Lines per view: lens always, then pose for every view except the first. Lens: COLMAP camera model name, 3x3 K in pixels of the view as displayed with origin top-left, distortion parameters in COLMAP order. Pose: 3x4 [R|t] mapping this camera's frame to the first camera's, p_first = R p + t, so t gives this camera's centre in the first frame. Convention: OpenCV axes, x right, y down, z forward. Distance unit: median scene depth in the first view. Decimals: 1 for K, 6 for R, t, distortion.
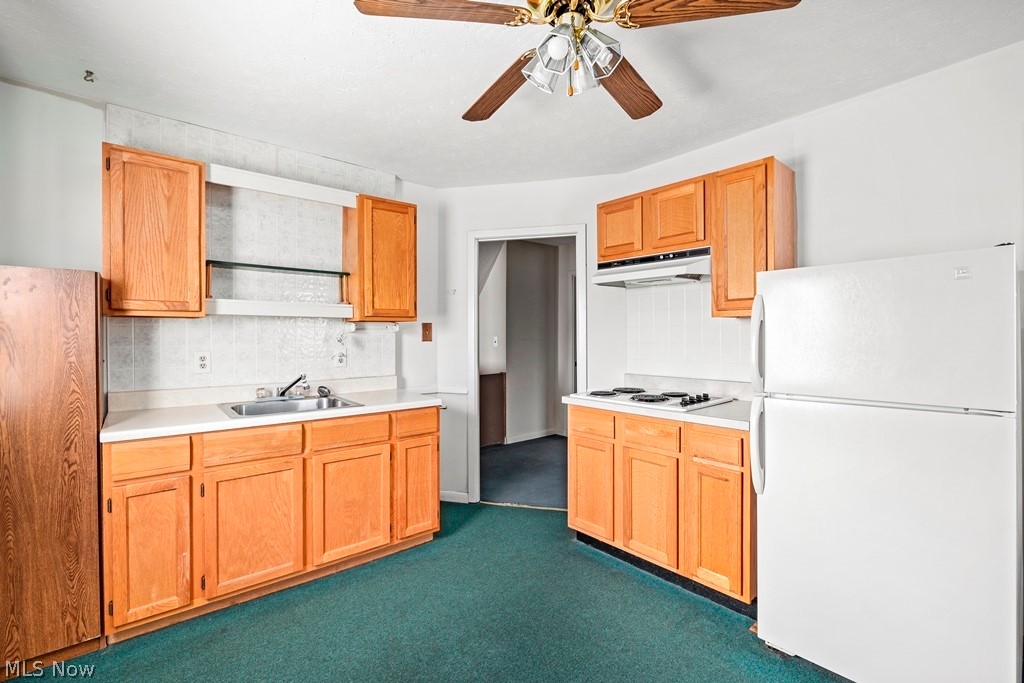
lens RADIAL K [[462.5, 0, 512.0], [0, 462.5, 341.5], [0, 0, 1]] dist [-0.001156, -0.000465]
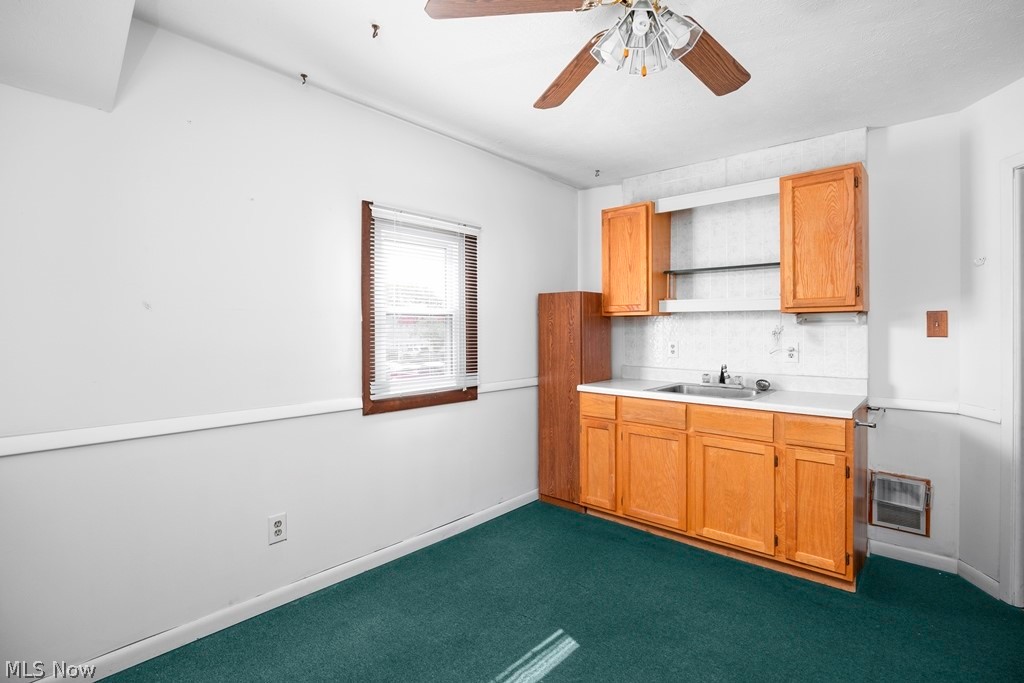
lens RADIAL K [[493.3, 0, 513.1], [0, 493.3, 336.0], [0, 0, 1]] dist [-0.000576, -0.000111]
pose [[0.139692, 0.014881, -0.990083, 0.686435], [-0.014468, 0.999811, 0.012986, -0.003971], [0.990089, 0.012510, 0.139881, 0.384394]]
